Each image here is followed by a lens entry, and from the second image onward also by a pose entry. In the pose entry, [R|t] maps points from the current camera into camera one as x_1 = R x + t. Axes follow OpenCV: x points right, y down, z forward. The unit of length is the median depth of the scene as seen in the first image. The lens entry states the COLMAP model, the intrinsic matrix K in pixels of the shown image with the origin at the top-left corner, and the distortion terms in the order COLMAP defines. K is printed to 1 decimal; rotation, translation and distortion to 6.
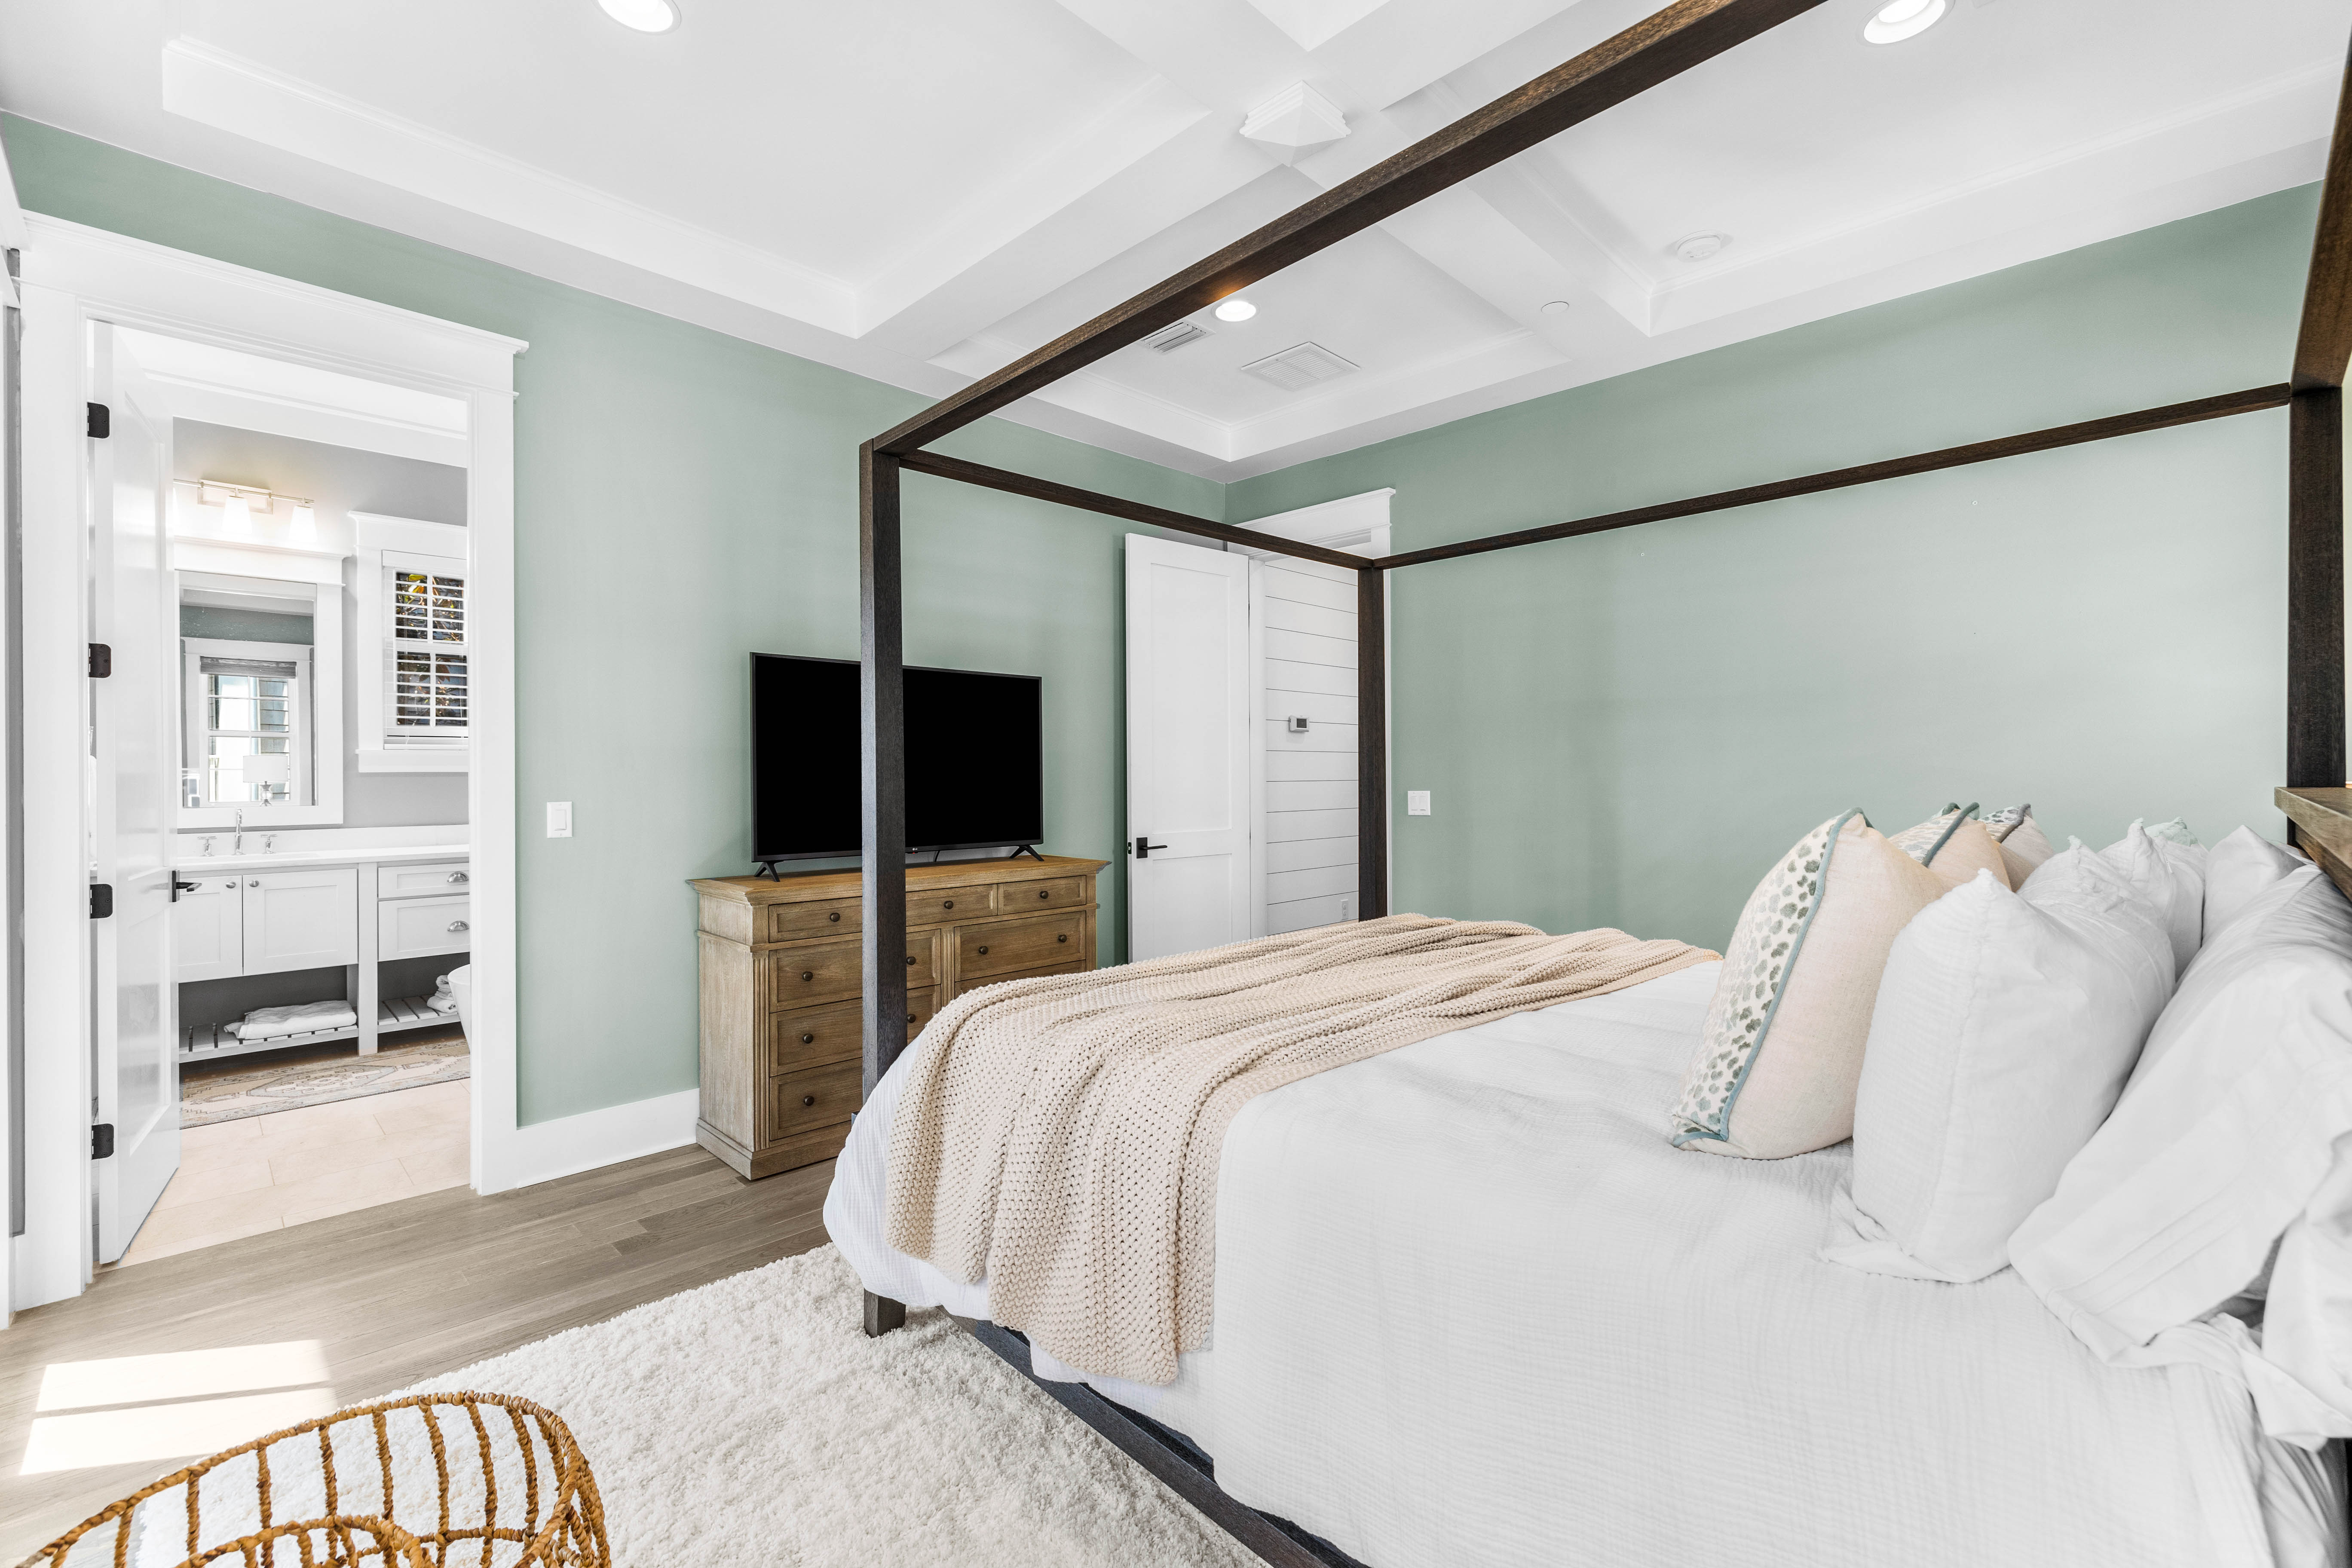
lens RADIAL K [[1007.4, 0, 1181.8], [0, 1007.4, 785.2], [0, 0, 1]] dist [0.000802, 0.002472]
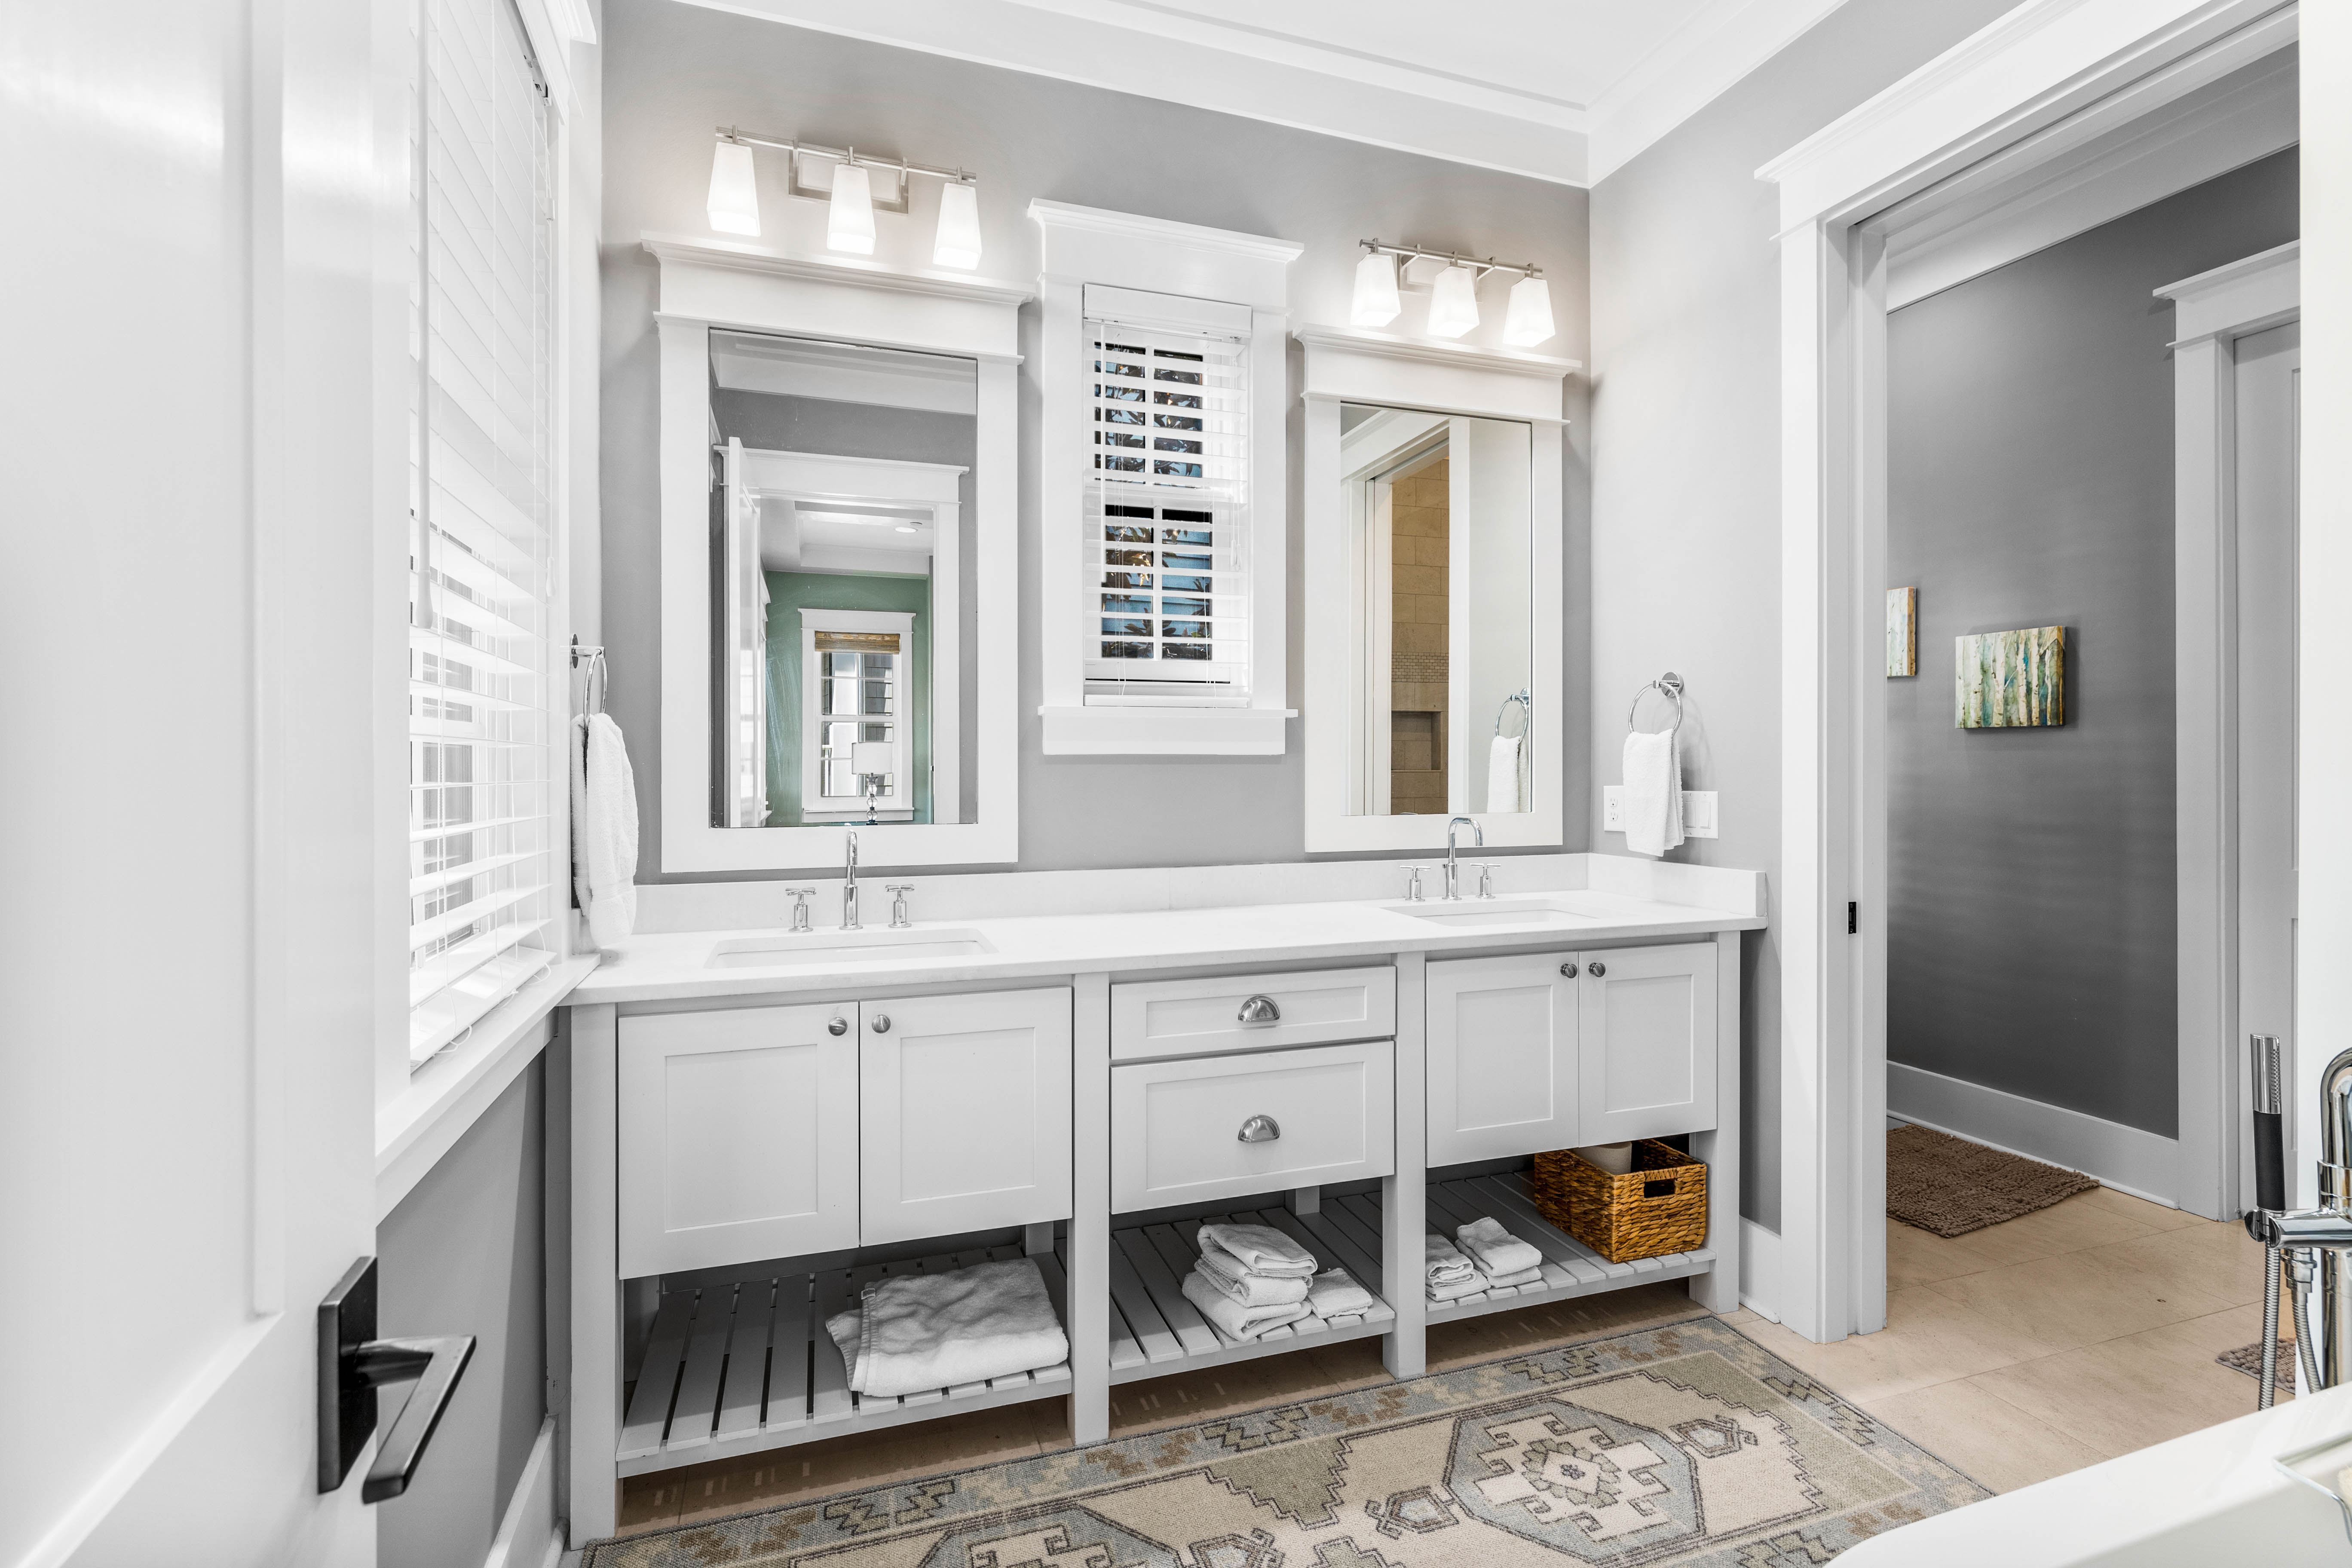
lens RADIAL K [[1051.0, 0, 1169.8], [0, 1051.0, 771.1], [0, 0, 1]] dist [-0.005959, 0.001248]
pose [[0.899568, 0.000030, -0.436781, -0.550727], [-0.001378, 0.999995, -0.002769, -0.003564], [0.436779, 0.003093, 0.899564, 0.586384]]
